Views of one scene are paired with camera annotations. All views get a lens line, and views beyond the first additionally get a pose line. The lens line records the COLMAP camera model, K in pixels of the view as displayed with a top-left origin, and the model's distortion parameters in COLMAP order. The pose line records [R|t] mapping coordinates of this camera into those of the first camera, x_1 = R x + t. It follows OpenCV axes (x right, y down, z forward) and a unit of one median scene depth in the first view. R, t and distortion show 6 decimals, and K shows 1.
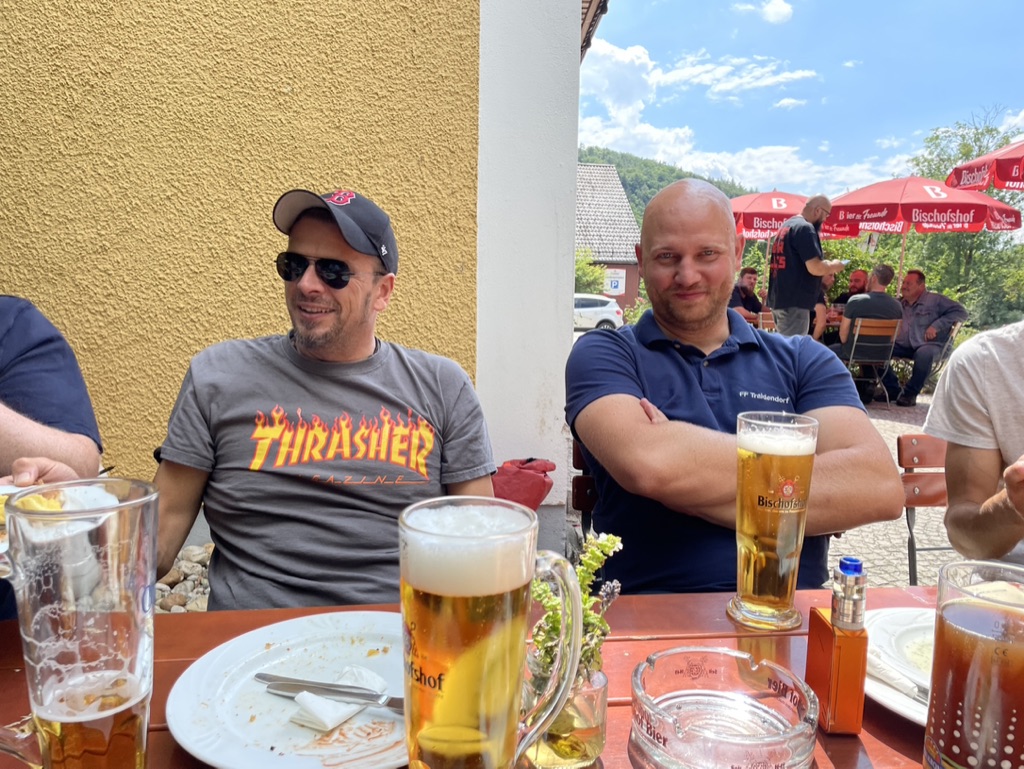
lens RADIAL K [[769.6, 0, 510.8], [0, 769.6, 390.0], [0, 0, 1]] dist [0.095329, -0.122851]
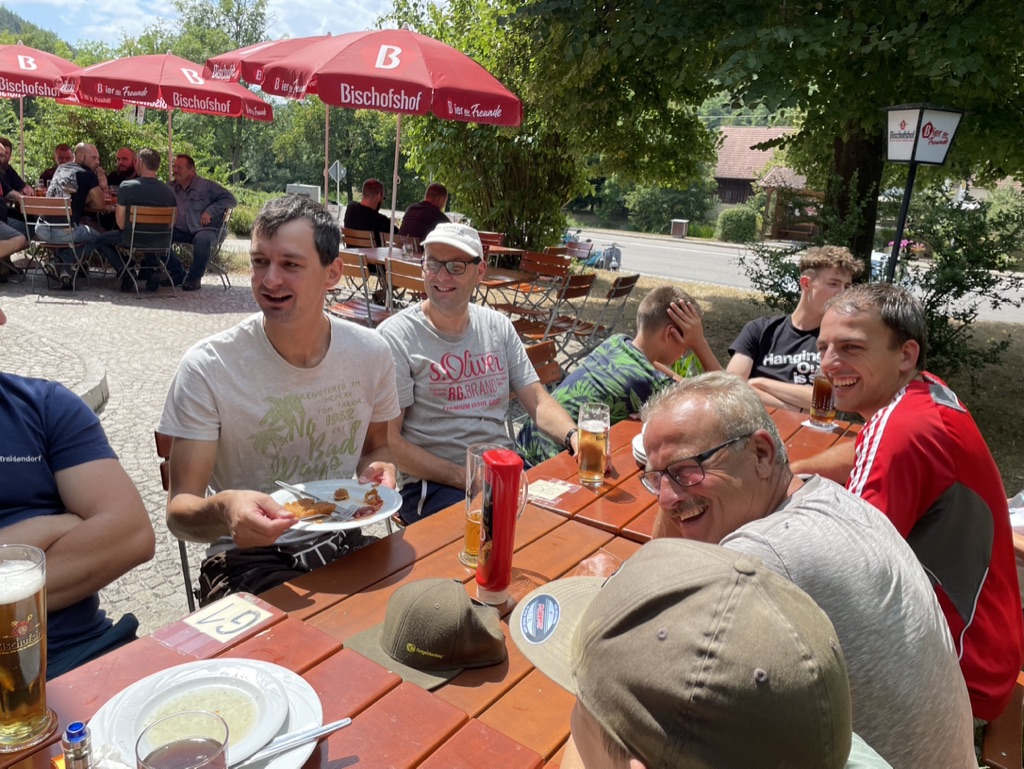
lens RADIAL K [[769.6, 0, 515.4], [0, 769.6, 382.9], [0, 0, 1]] dist [0.095329, -0.122851]
pose [[0.661219, -0.166817, 0.731411, 0.021675], [0.035722, 0.980859, 0.191417, -0.109842], [-0.749342, -0.100441, 0.654521, -0.049171]]
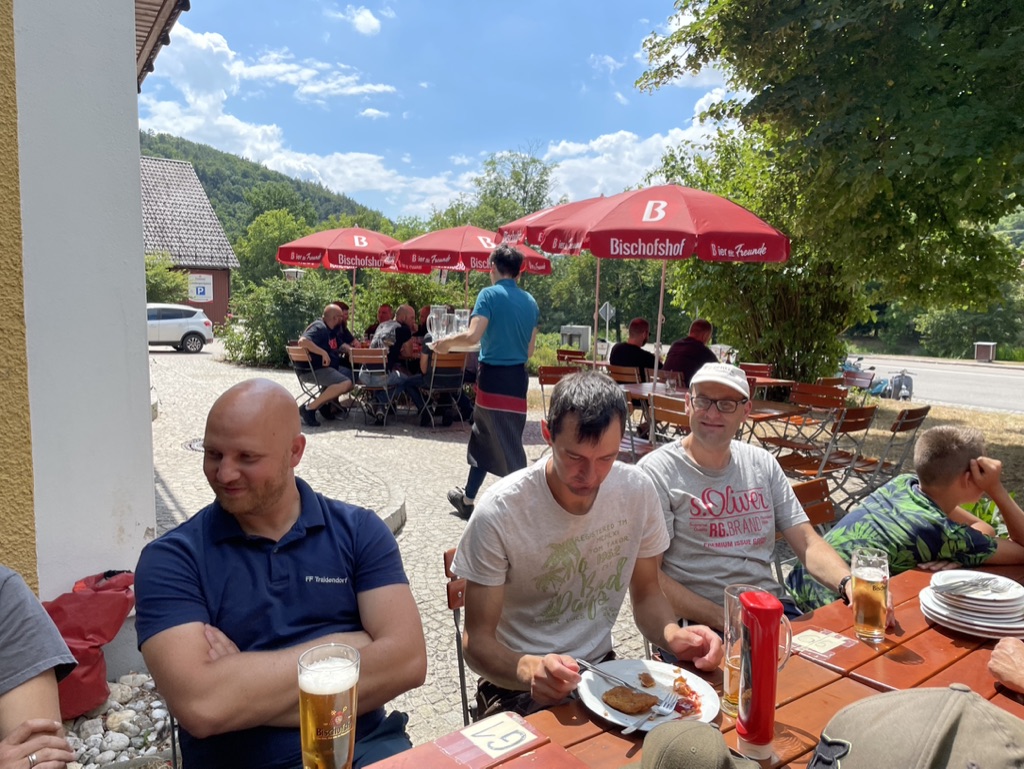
lens RADIAL K [[769.6, 0, 521.4], [0, 769.6, 377.8], [0, 0, 1]] dist [0.095329, -0.122851]
pose [[0.868027, -0.055165, 0.493443, 0.004454], [0.063339, 0.997992, 0.000151, -0.117941], [-0.492460, 0.031123, 0.869778, -0.080418]]
